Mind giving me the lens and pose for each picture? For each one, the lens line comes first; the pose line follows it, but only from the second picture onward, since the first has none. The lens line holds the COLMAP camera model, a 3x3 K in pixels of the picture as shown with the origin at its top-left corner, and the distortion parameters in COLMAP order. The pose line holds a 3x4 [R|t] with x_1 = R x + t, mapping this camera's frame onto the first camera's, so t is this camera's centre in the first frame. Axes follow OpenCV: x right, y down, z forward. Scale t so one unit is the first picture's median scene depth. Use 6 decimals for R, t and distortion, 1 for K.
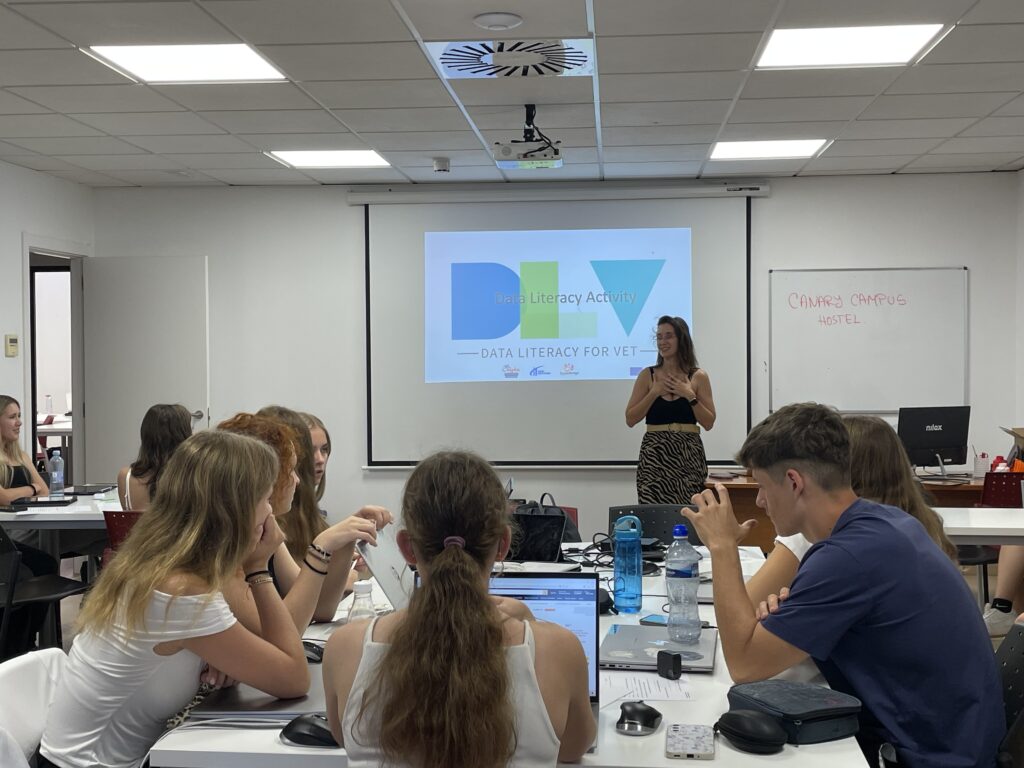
lens RADIAL K [[1294.8, 0, 509.2], [0, 1294.8, 378.9], [0, 0, 1]] dist [0.118383, -0.212649]
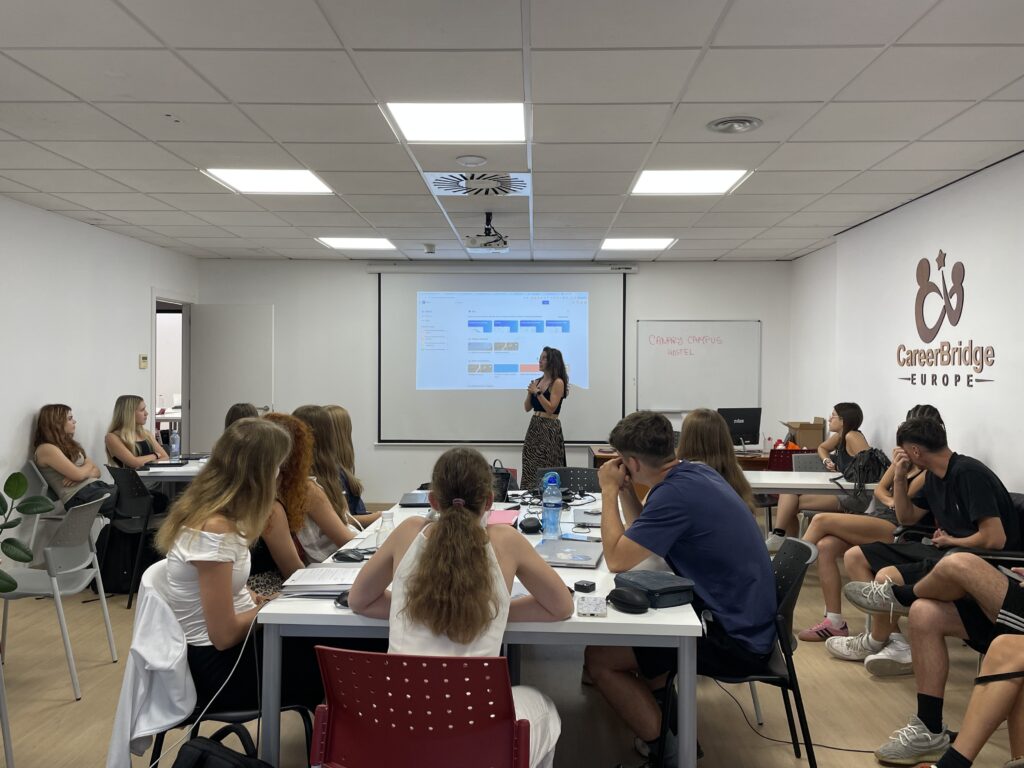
lens RADIAL K [[851.5, 0, 514.0], [0, 851.5, 376.3], [0, 0, 1]] dist [0.104094, -0.149113]
pose [[0.998299, 0.012815, 0.056869, -0.008952], [-0.011992, 0.999819, -0.014799, 0.001830], [-0.057049, 0.014091, 0.998272, -0.027682]]
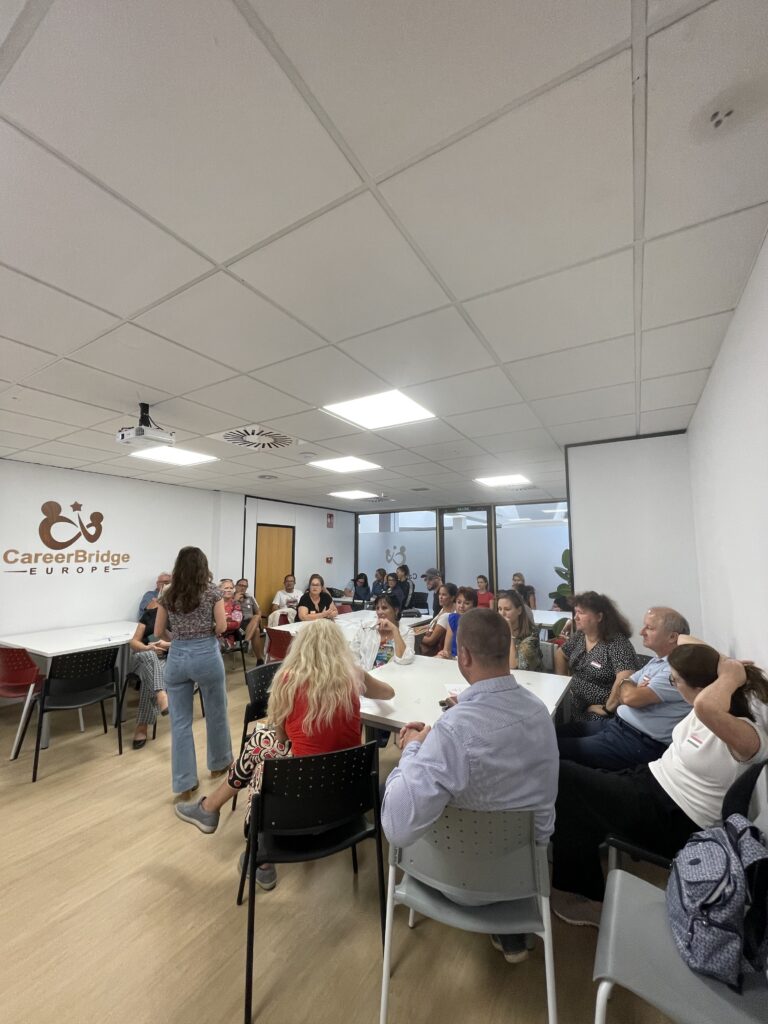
lens RADIAL K [[411.5, 0, 386.0], [0, 411.5, 511.8], [0, 0, 1]] dist [0.002523, 0.000137]
pose [[-0.892371, 0.056323, 0.447773, -0.402316], [0.018840, 0.995966, -0.087731, -0.041513], [-0.450908, -0.069853, -0.889833, 1.206252]]
